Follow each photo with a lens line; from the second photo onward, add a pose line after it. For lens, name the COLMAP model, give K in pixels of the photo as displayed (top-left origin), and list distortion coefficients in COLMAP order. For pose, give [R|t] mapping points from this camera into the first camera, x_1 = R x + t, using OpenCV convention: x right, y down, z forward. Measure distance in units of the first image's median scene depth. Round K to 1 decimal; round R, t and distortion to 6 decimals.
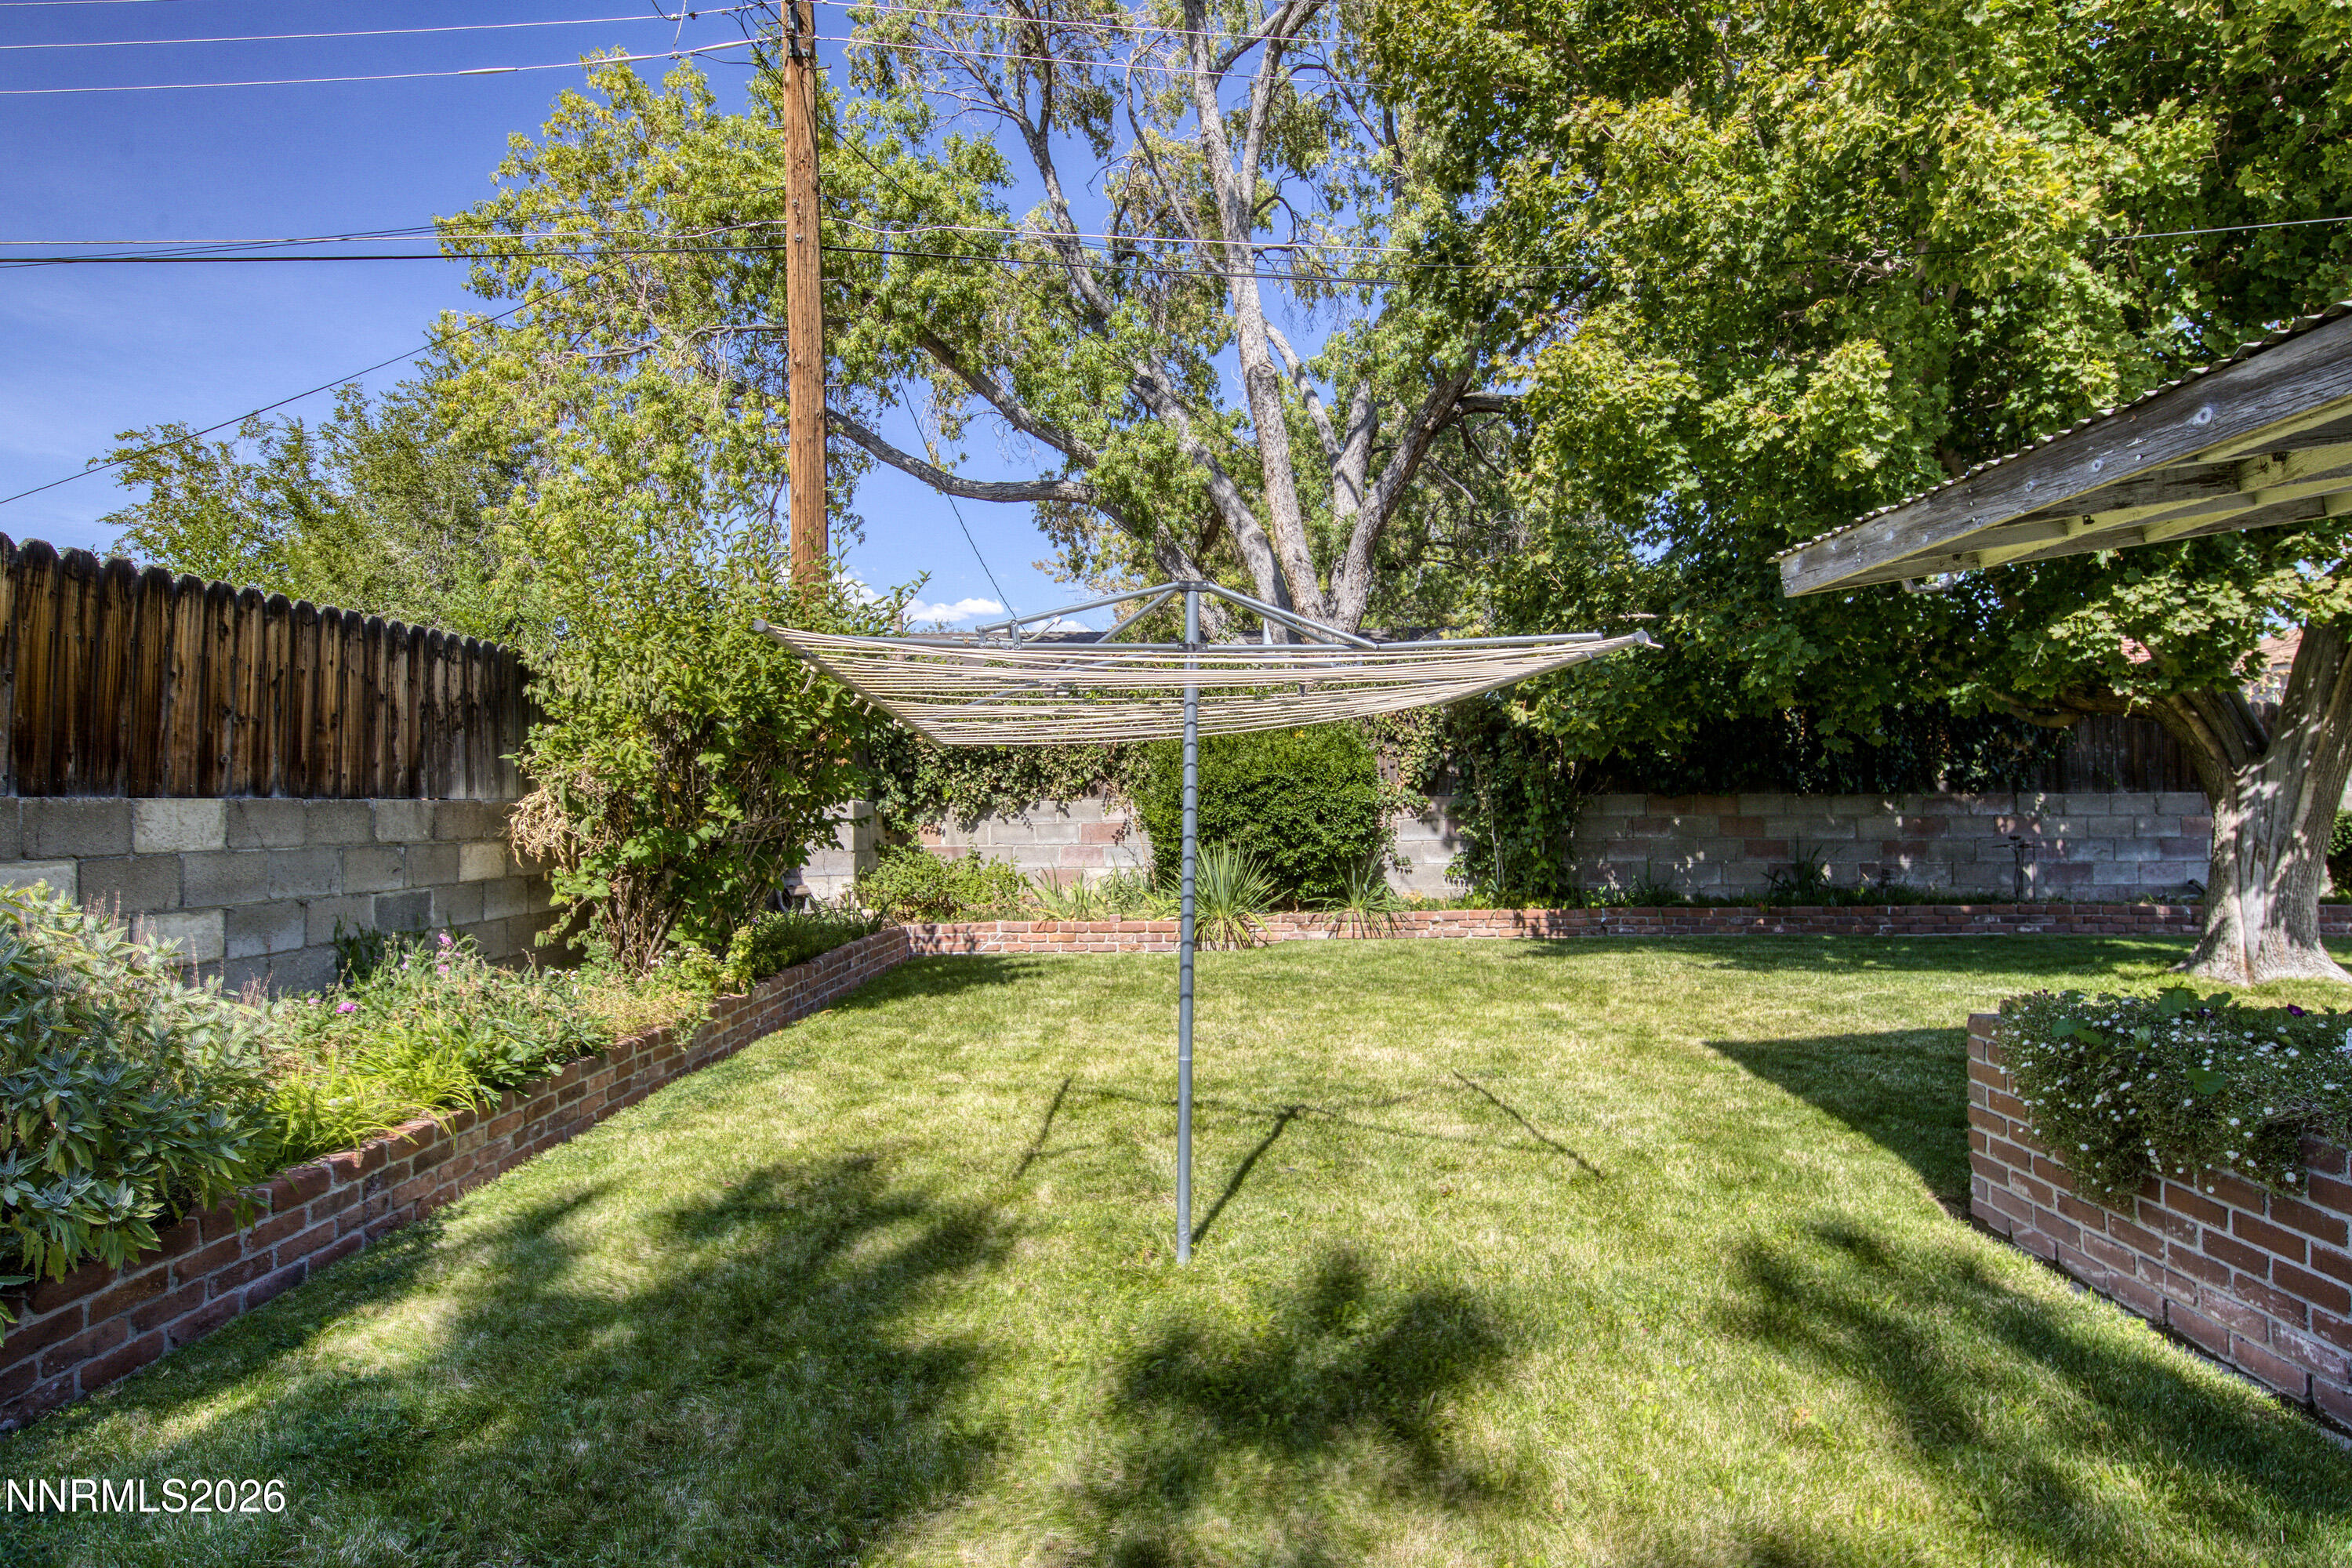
lens RADIAL K [[1291.3, 0, 1197.3], [0, 1291.3, 783.2], [0, 0, 1]] dist [0.006191, 0.000413]
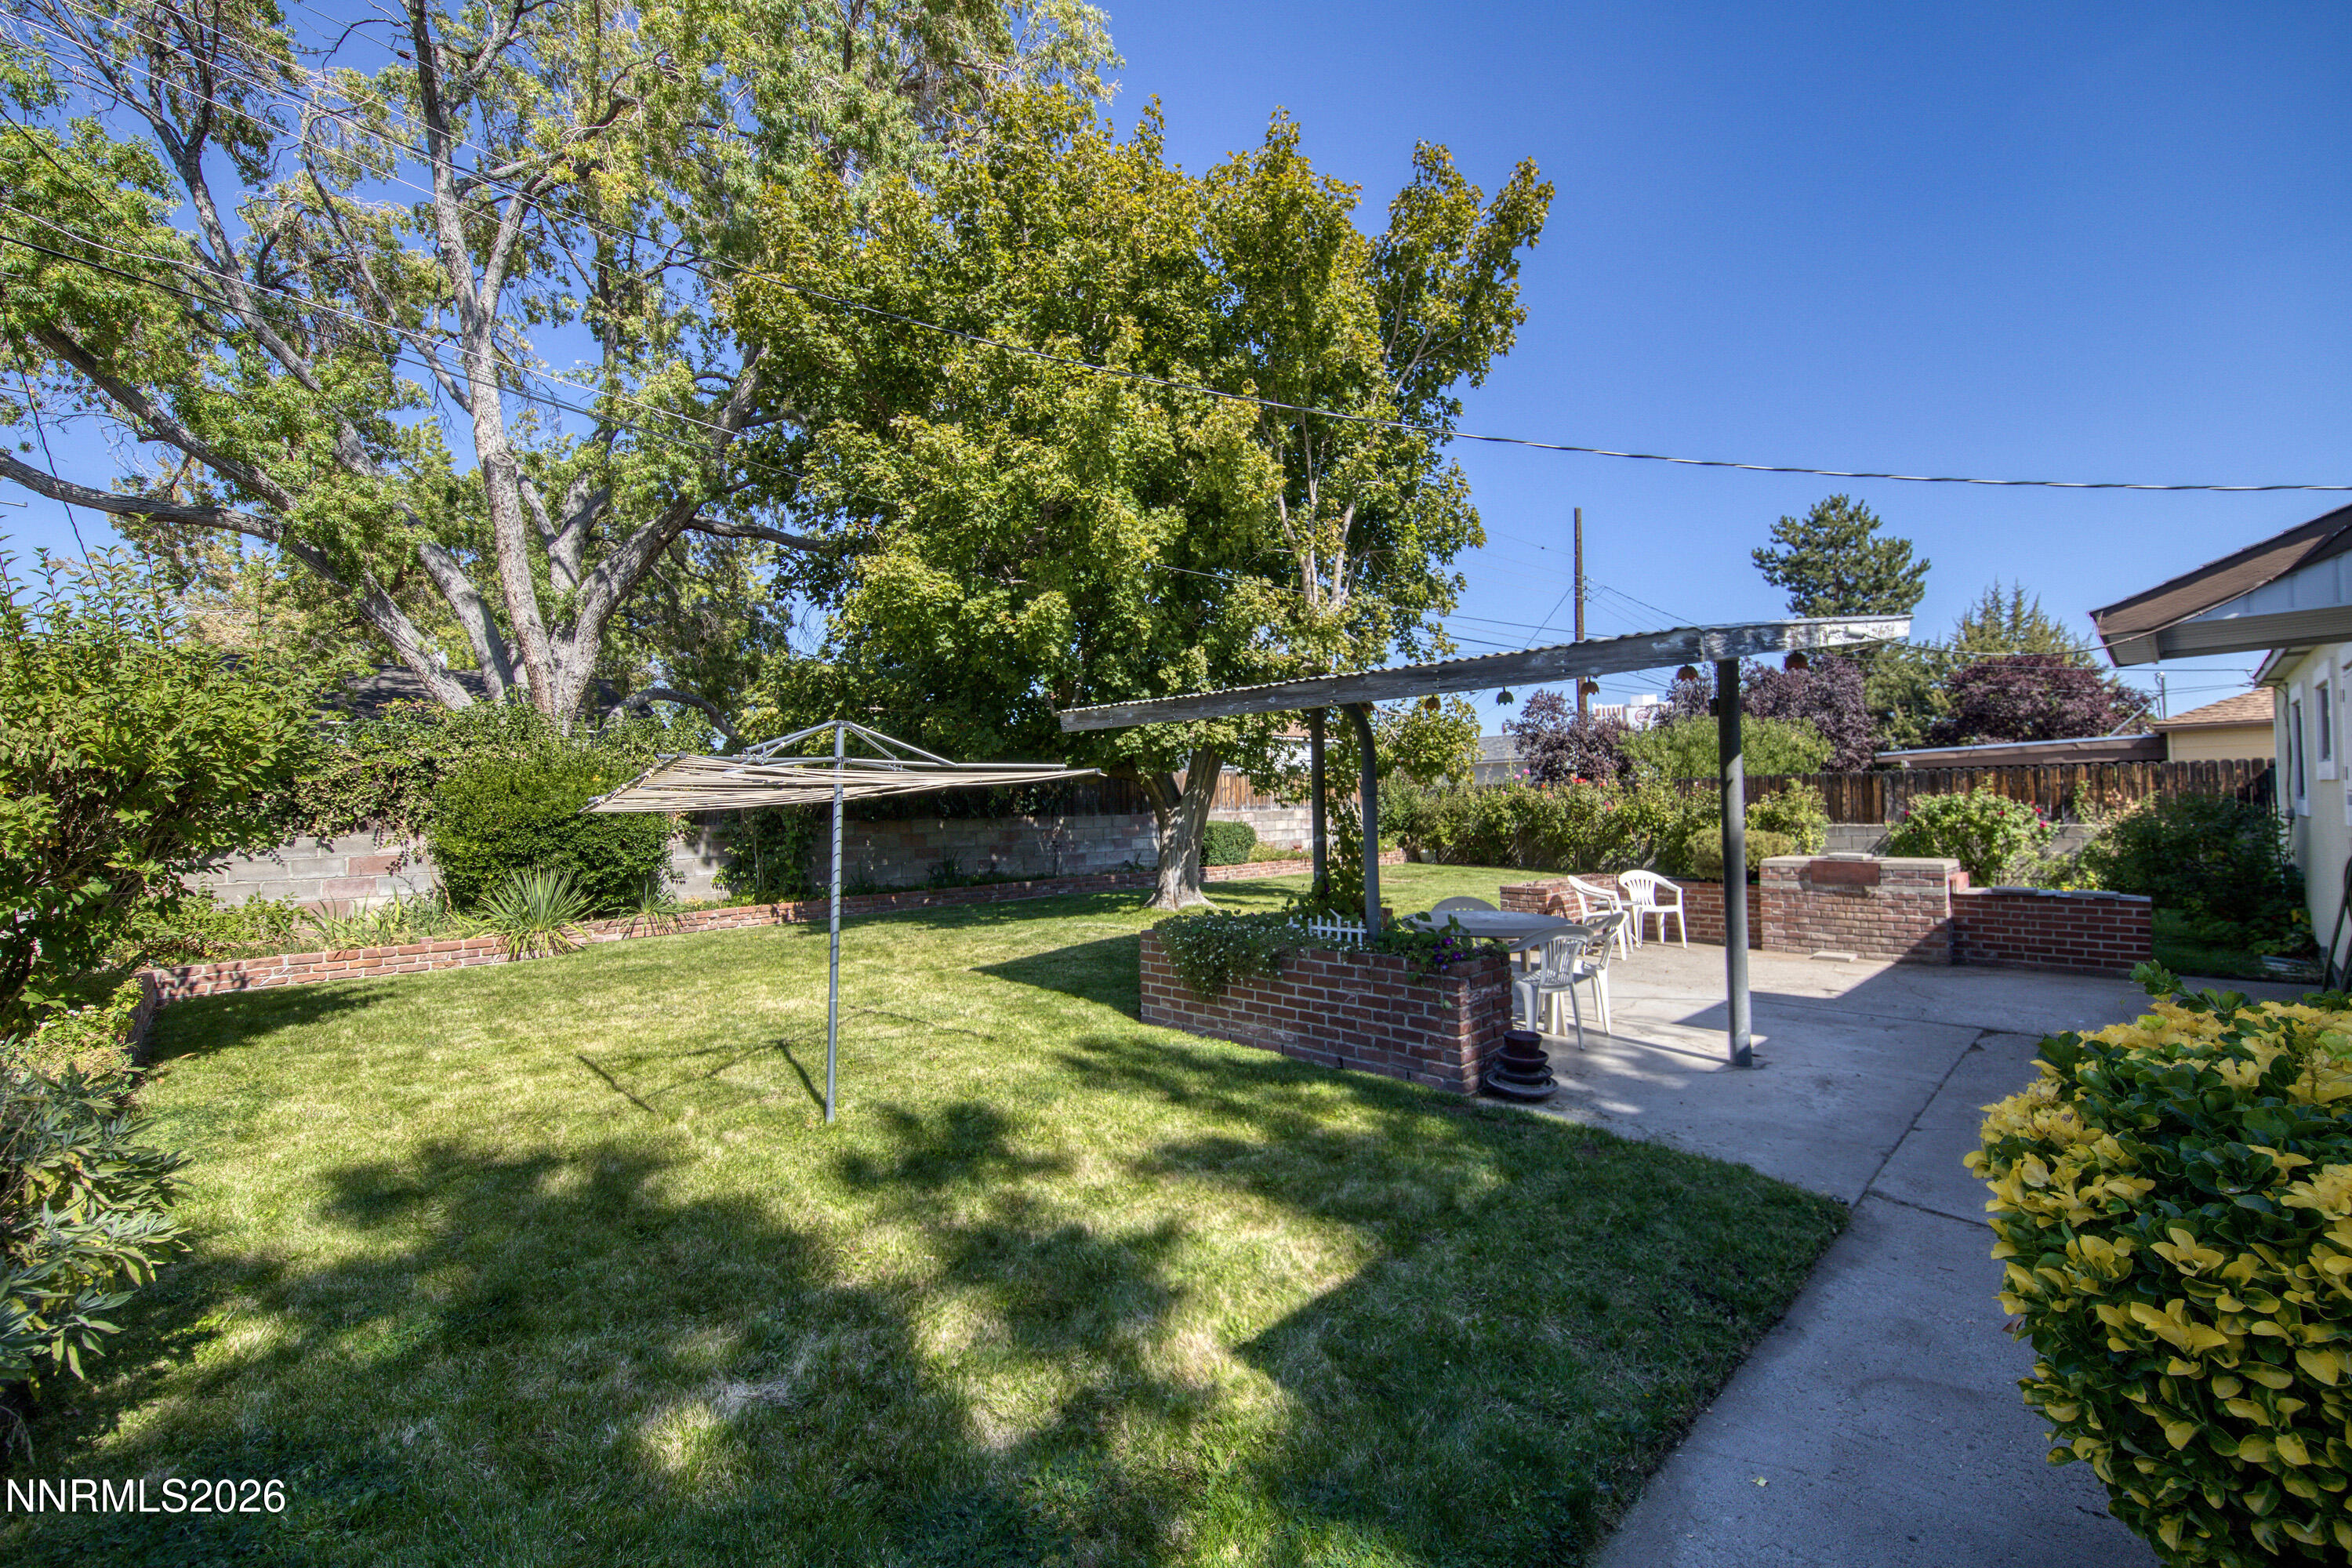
lens RADIAL K [[955.9, 0, 1204.8], [0, 955.9, 783.3], [0, 0, 1]] dist [0.010755, -0.004031]
pose [[0.693718, 0.010293, 0.720173, -0.189058], [0.002902, 0.999850, -0.017085, -0.016204], [-0.720240, 0.013942, 0.693584, -0.076208]]
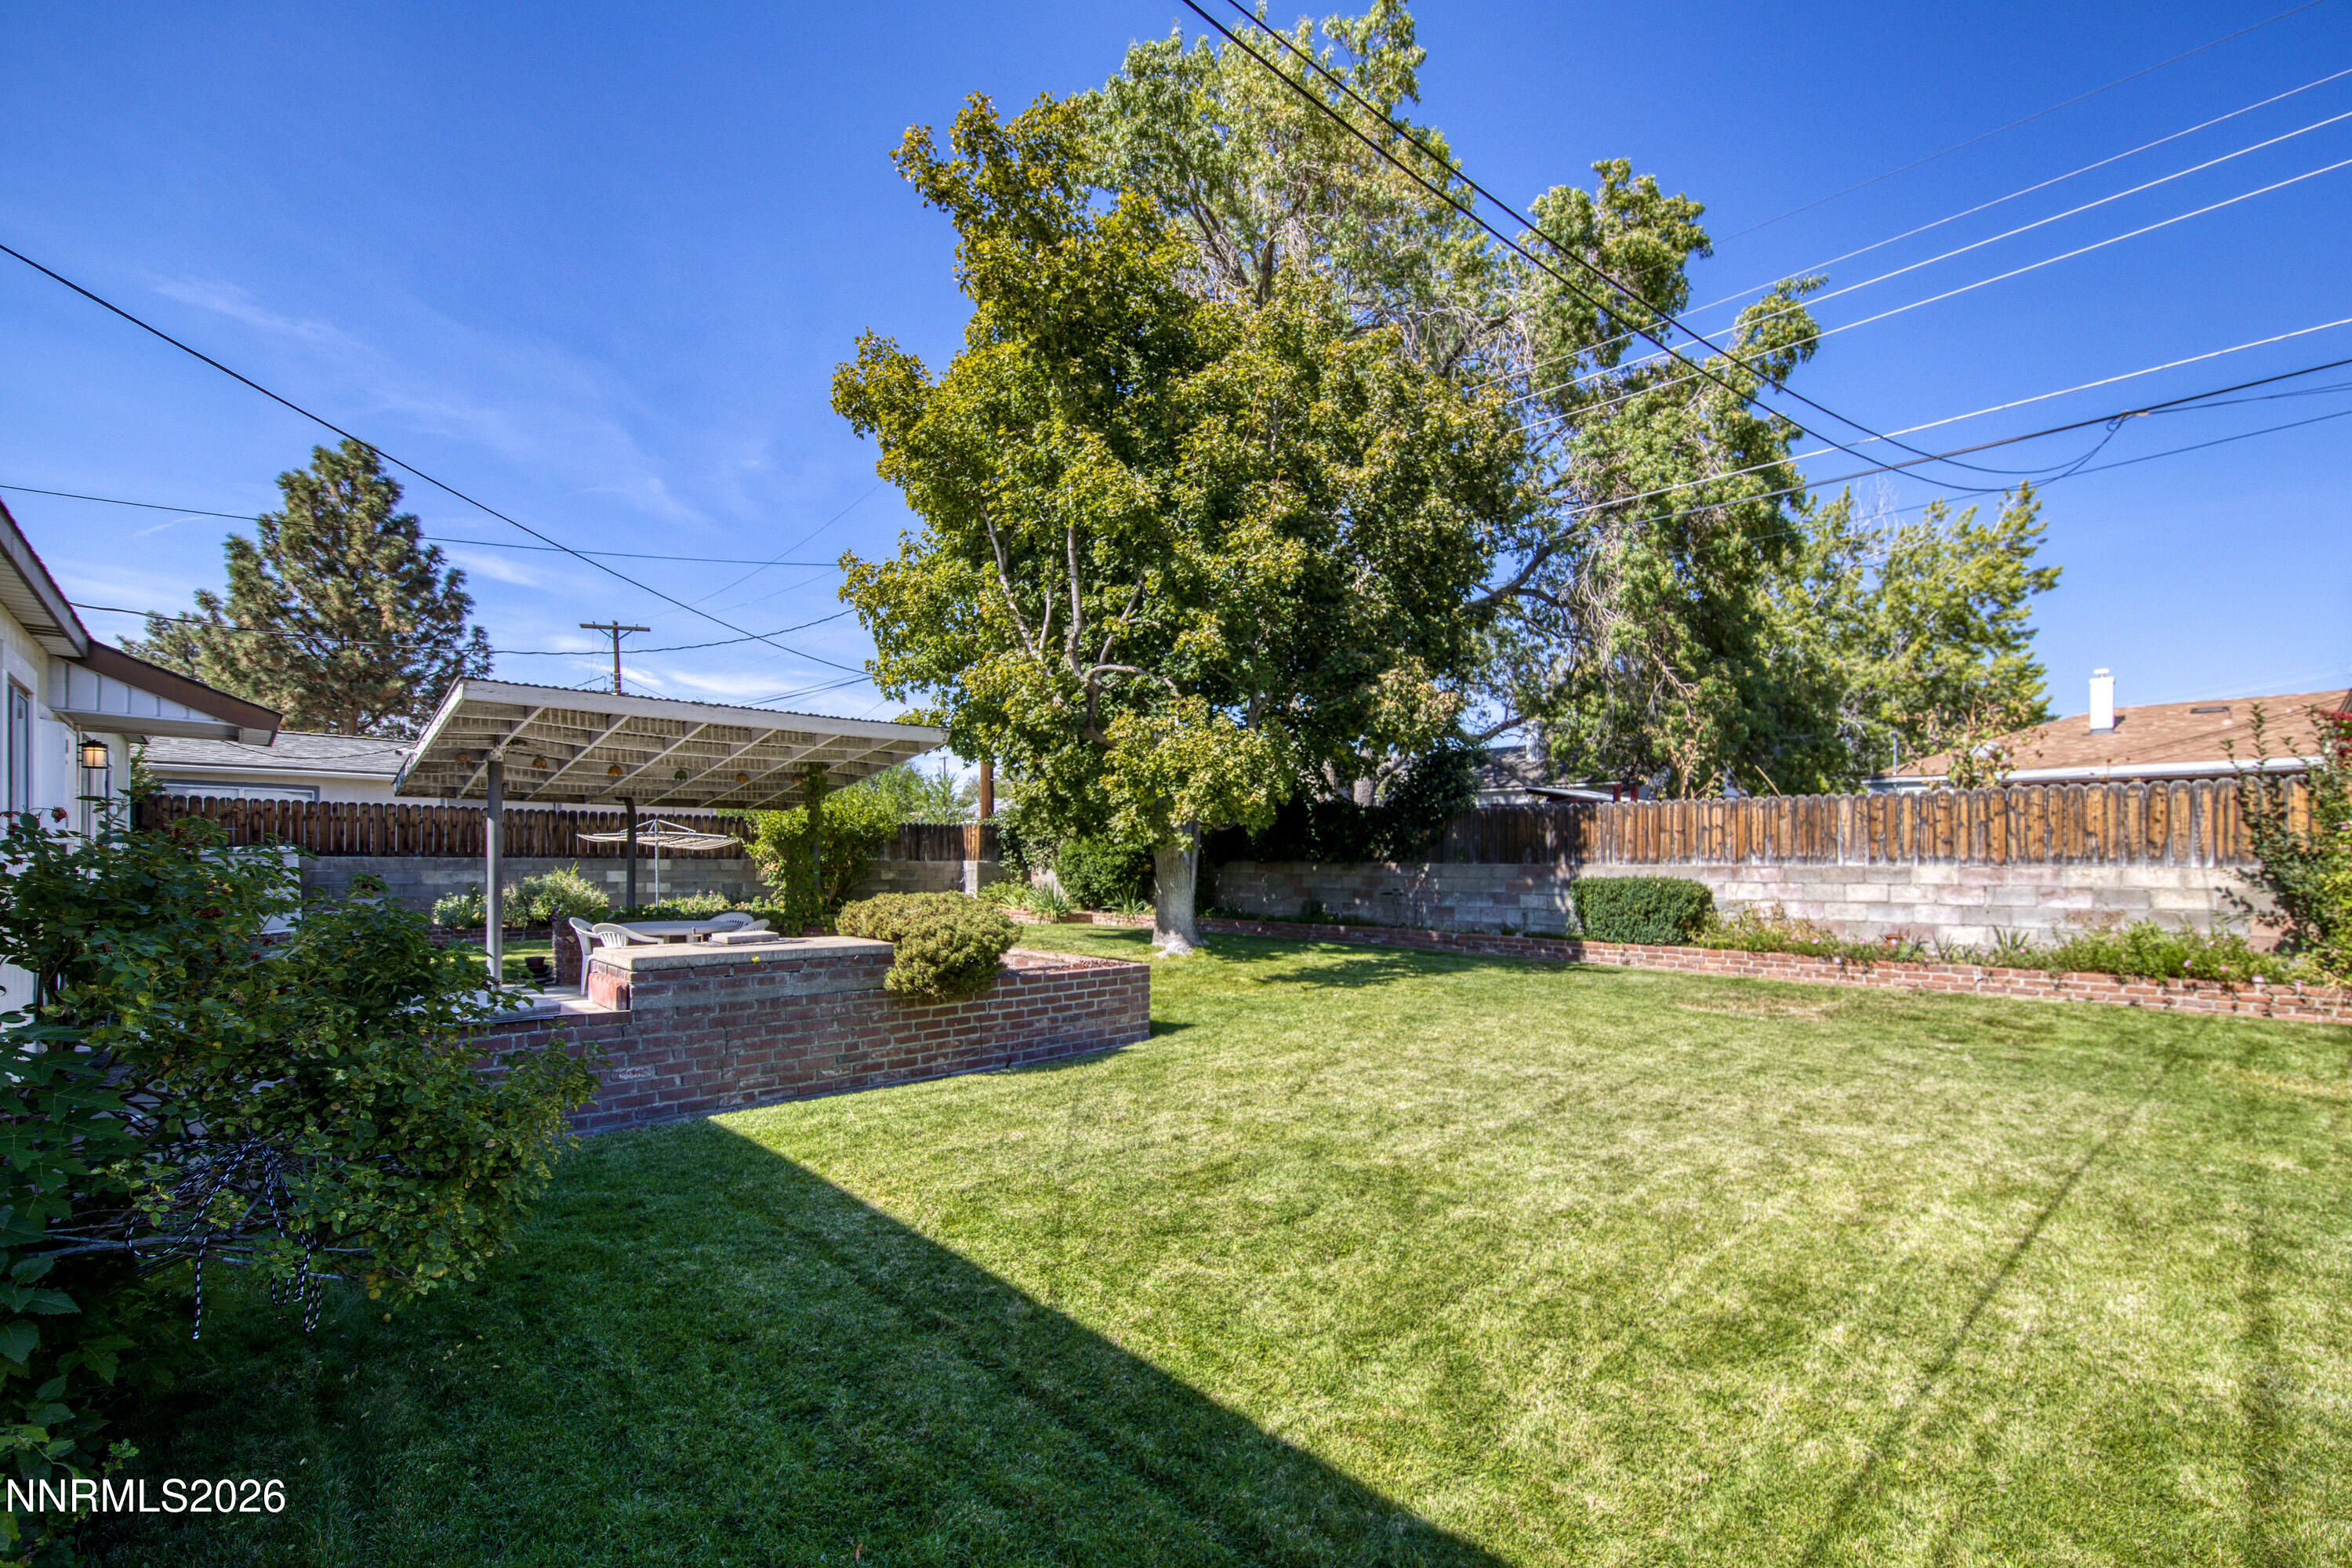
lens RADIAL K [[1002.3, 0, 1207.4], [0, 1002.3, 778.8], [0, 0, 1]] dist [0.002793, -0.000037]
pose [[0.714213, -0.047935, -0.698285, 1.441774], [0.001114, 0.997729, -0.067351, -0.014919], [0.699927, 0.047325, 0.712645, -0.123461]]
